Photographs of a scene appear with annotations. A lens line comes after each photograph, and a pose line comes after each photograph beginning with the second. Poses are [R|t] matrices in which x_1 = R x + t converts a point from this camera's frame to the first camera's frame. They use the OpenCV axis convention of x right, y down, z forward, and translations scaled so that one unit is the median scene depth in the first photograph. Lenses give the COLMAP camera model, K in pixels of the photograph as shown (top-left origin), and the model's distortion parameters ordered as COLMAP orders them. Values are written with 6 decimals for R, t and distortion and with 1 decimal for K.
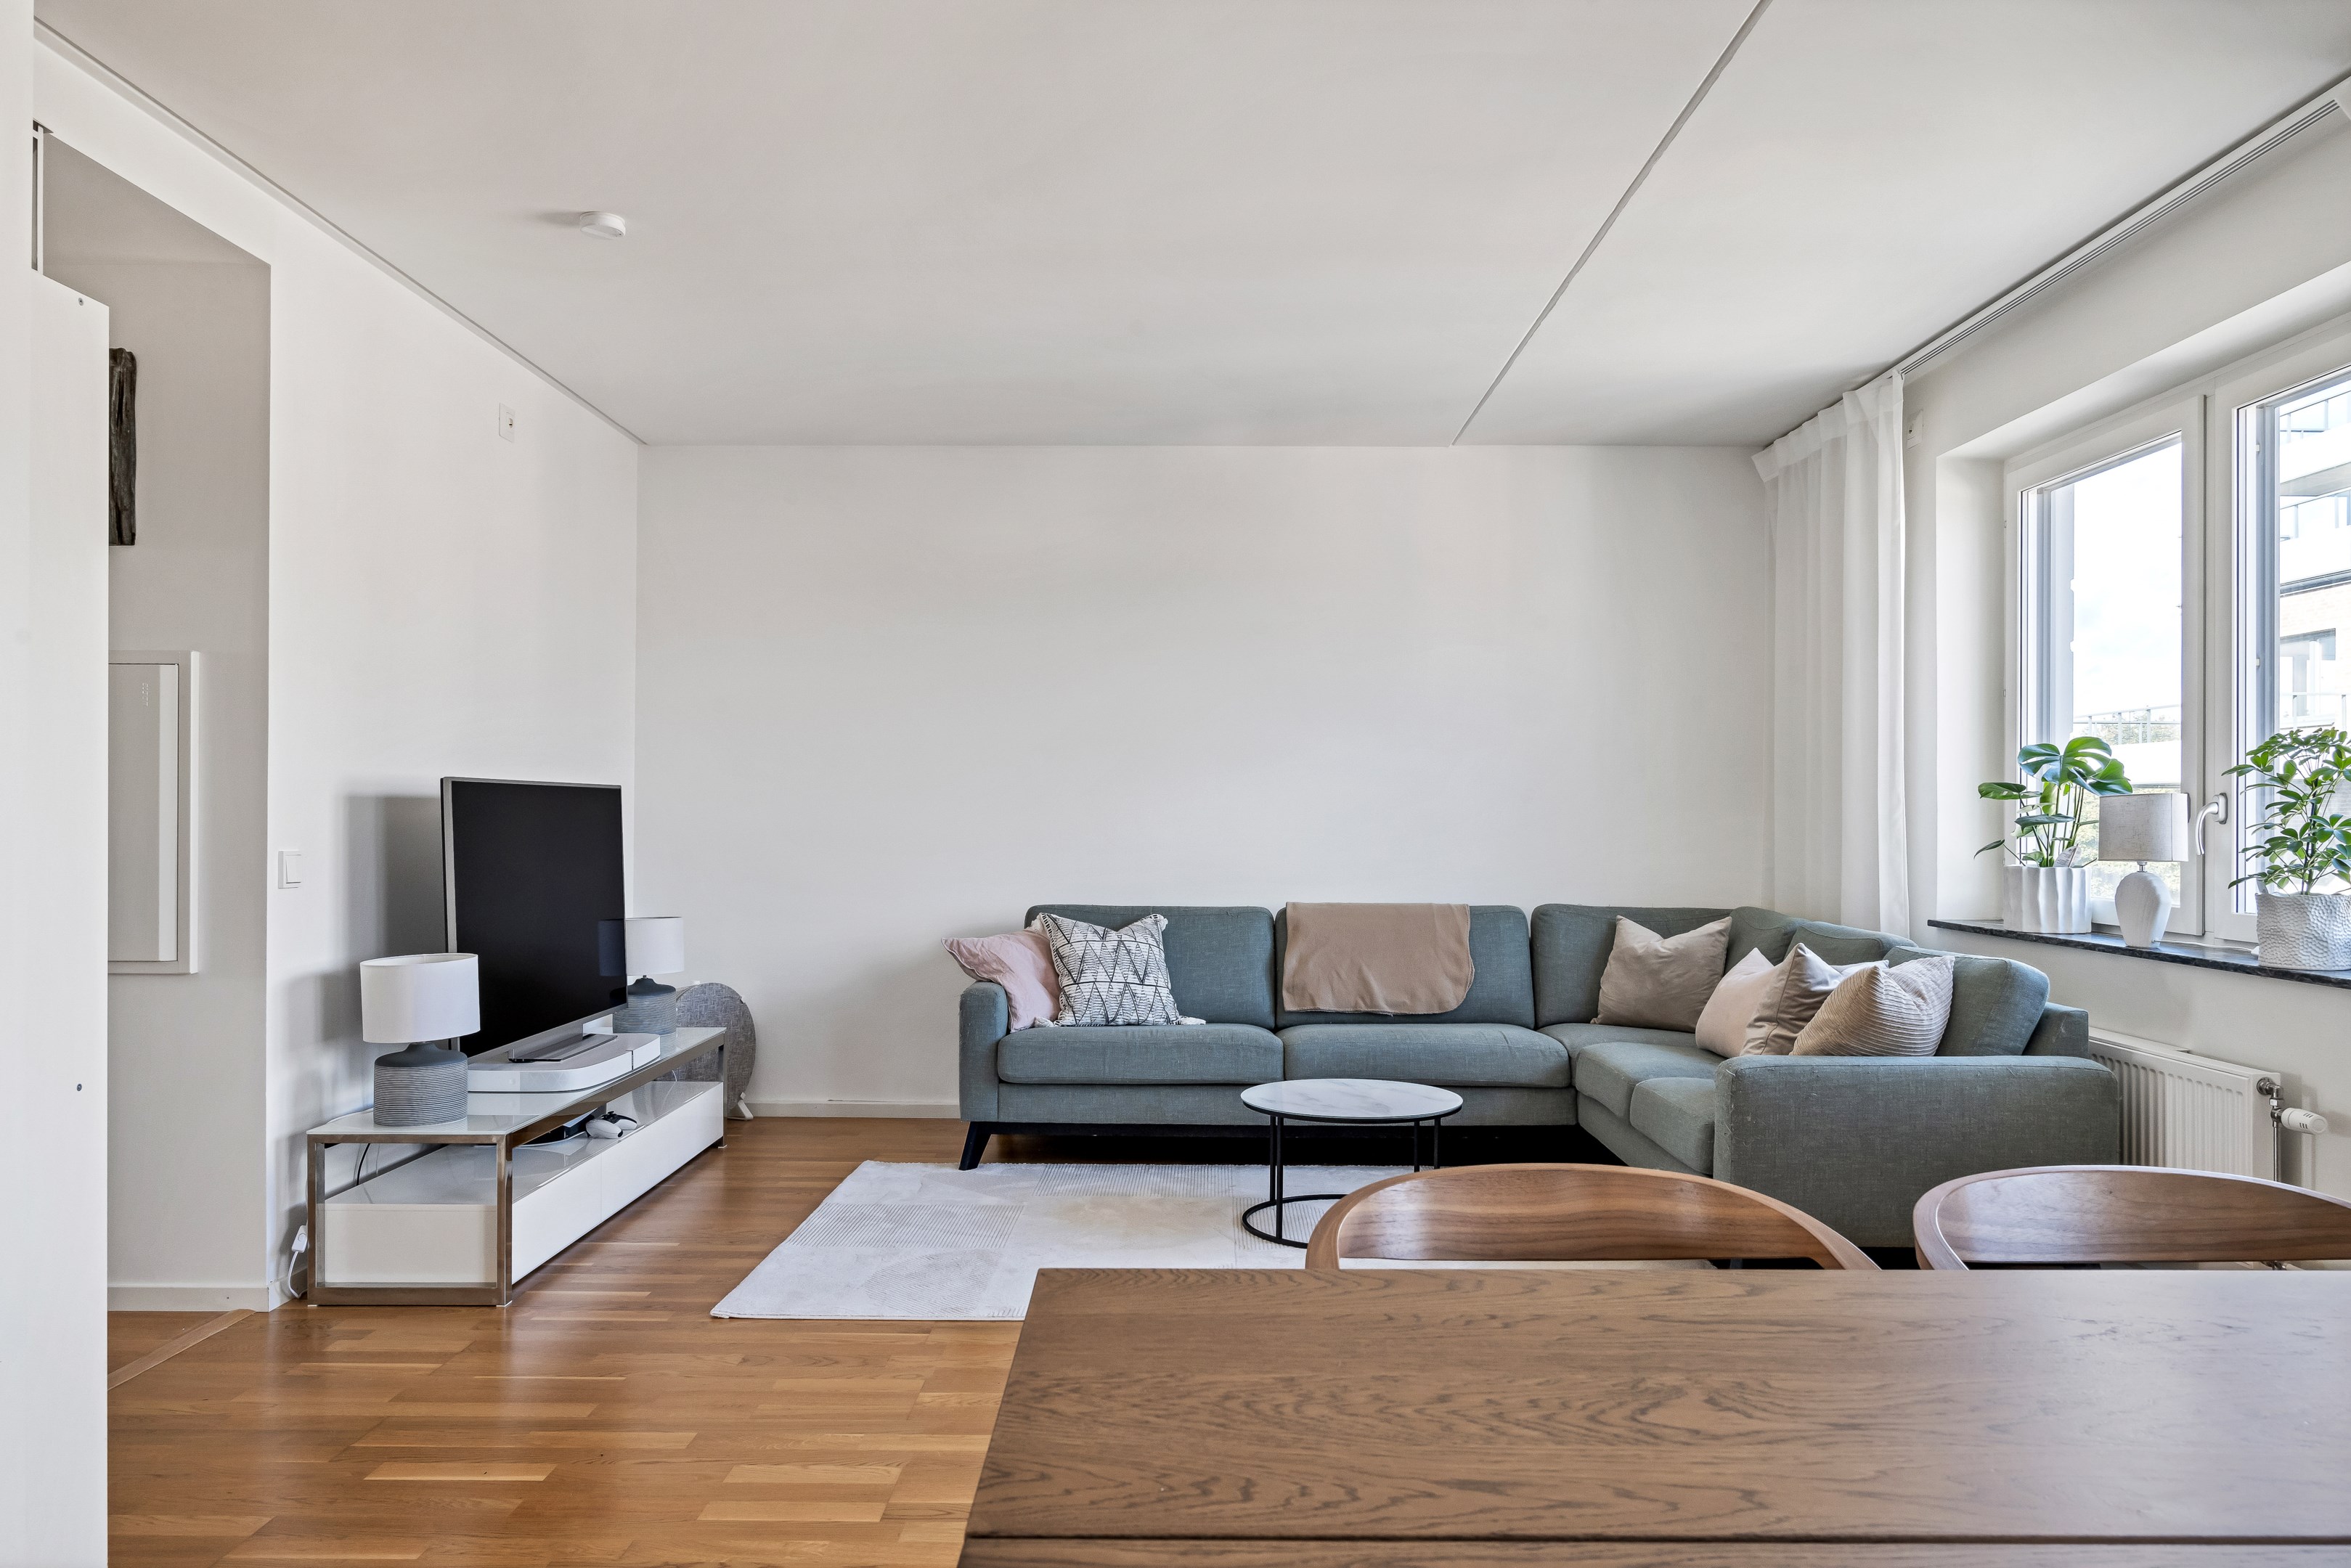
lens RADIAL K [[1593.5, 0, 1174.8], [0, 1593.5, 816.7], [0, 0, 1]] dist [-0.000715, -0.002702]
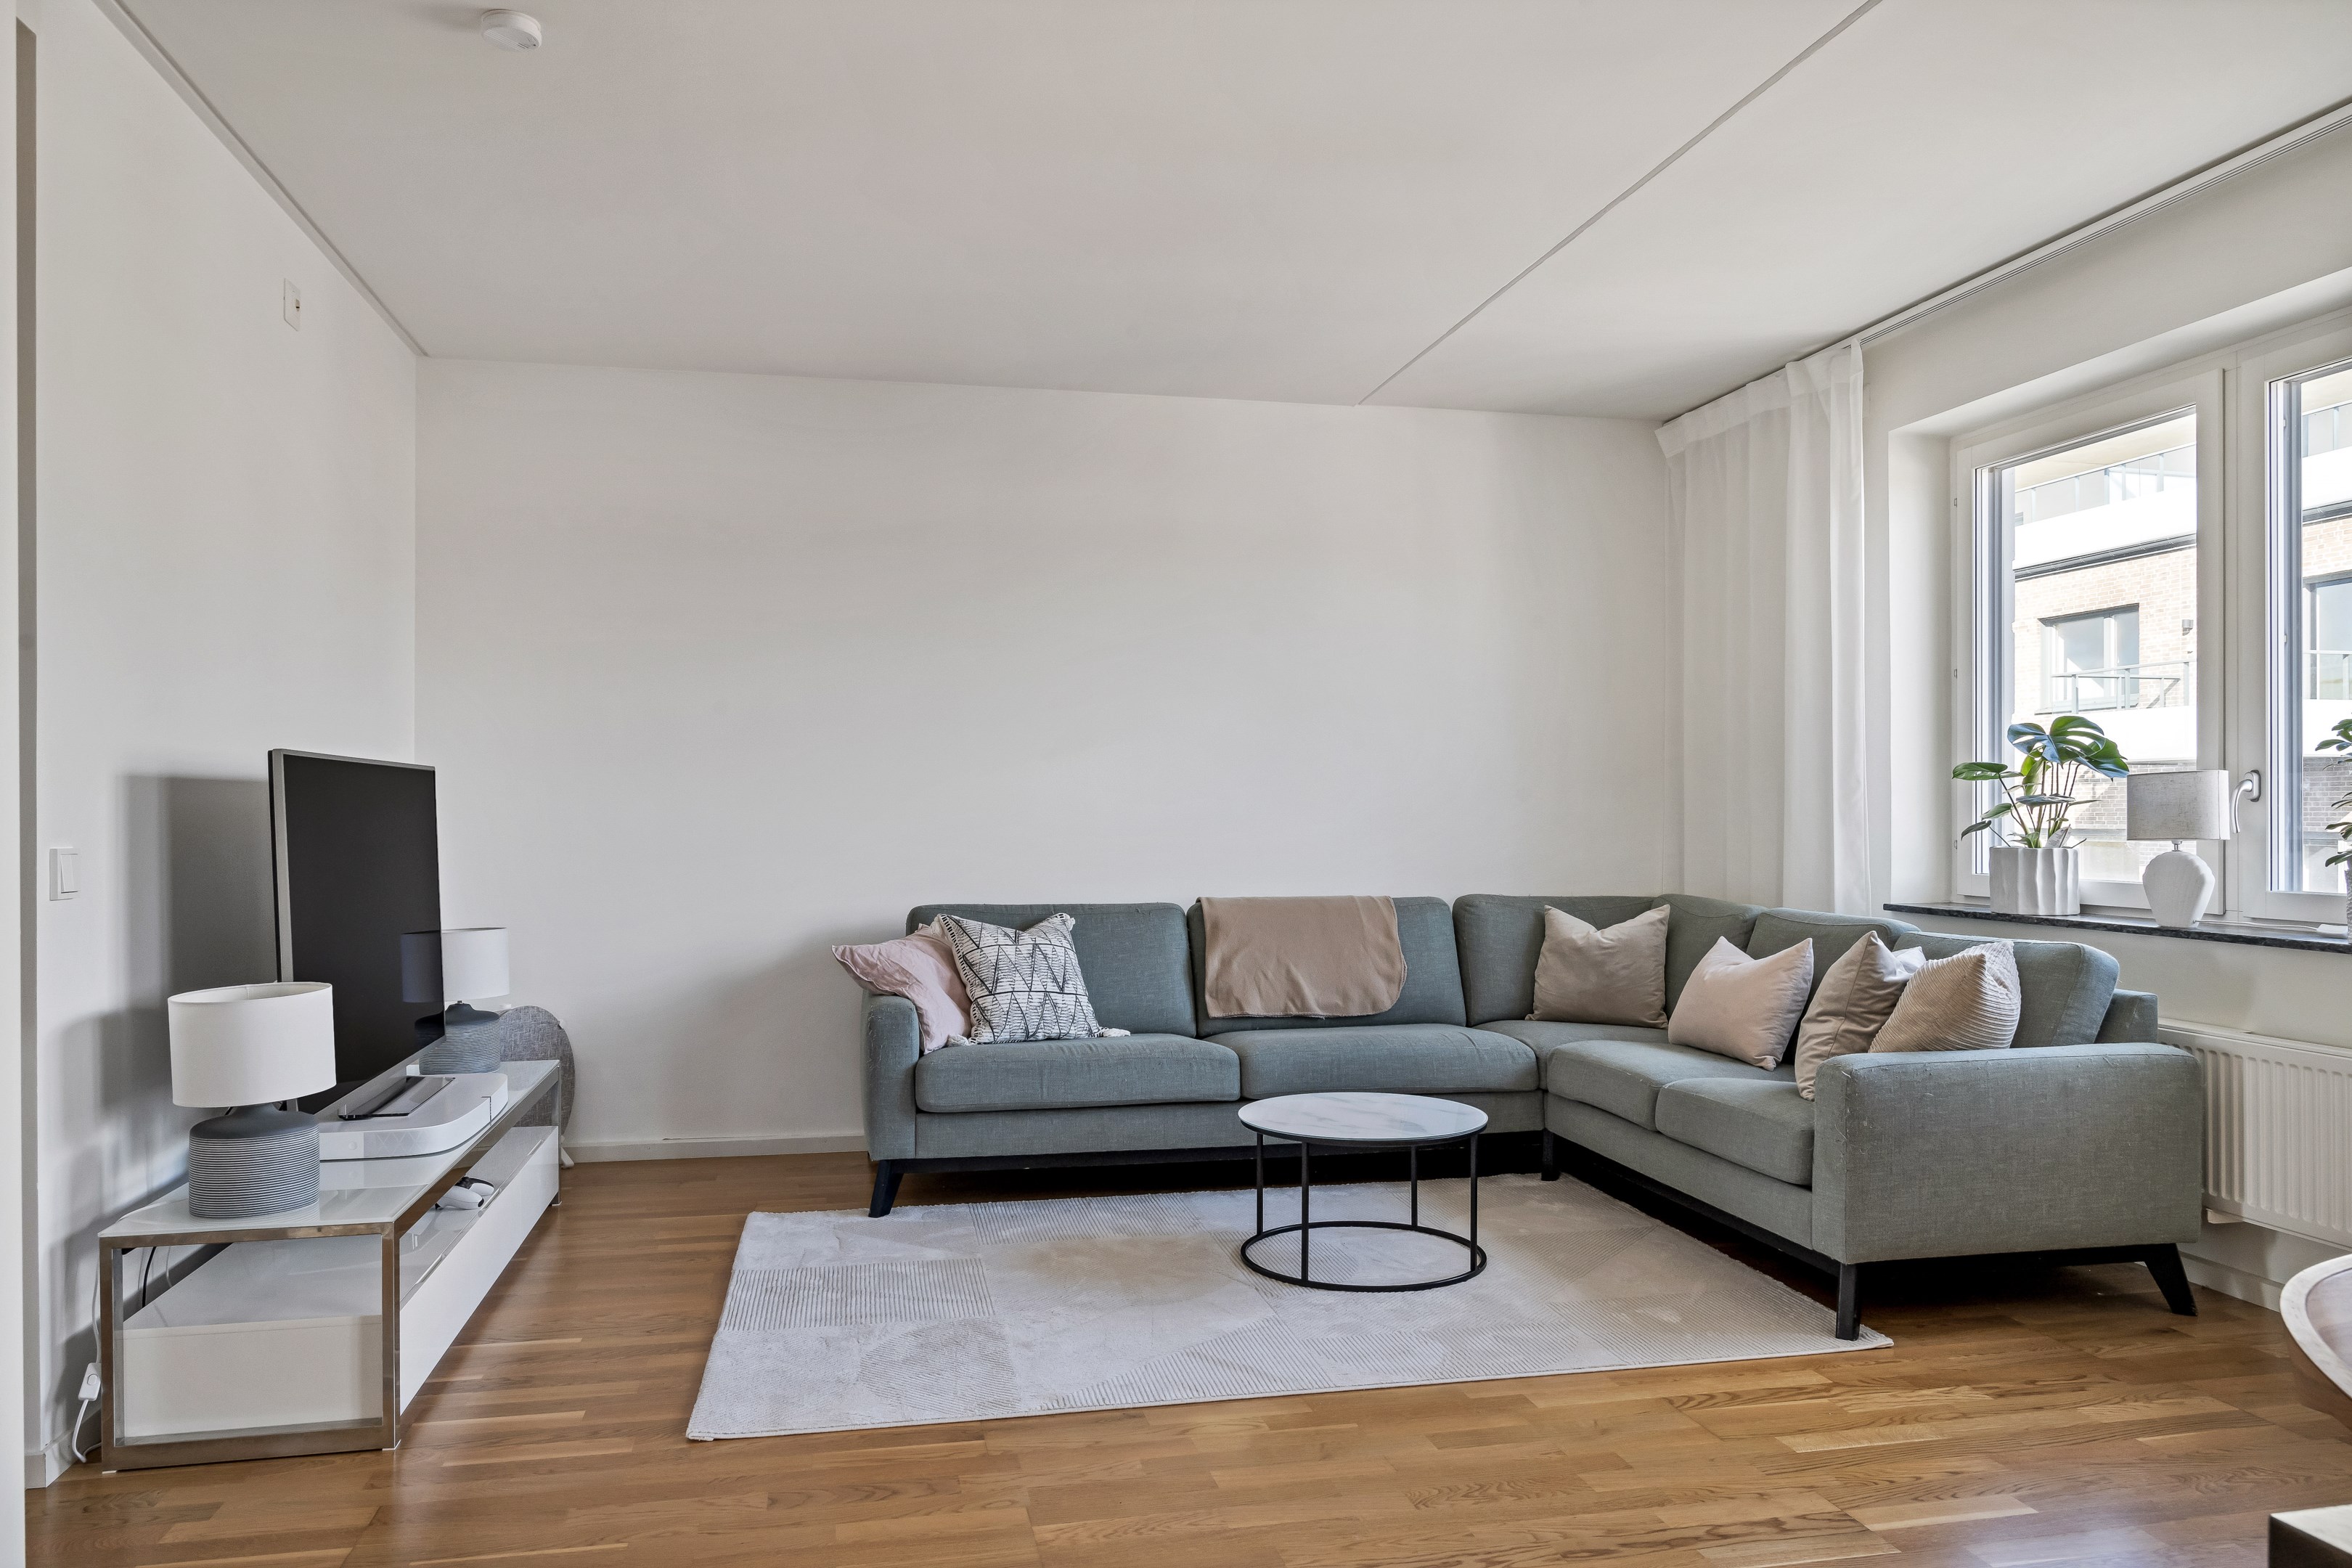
lens RADIAL K [[1594.4, 0, 1175.3], [0, 1594.4, 816.7], [0, 0, 1]] dist [-0.000715, -0.002702]
pose [[0.976770, -0.005759, 0.214211, -0.171364], [0.005191, 0.999981, 0.003213, 0.005968], [-0.214226, -0.002027, 0.976782, 0.144458]]
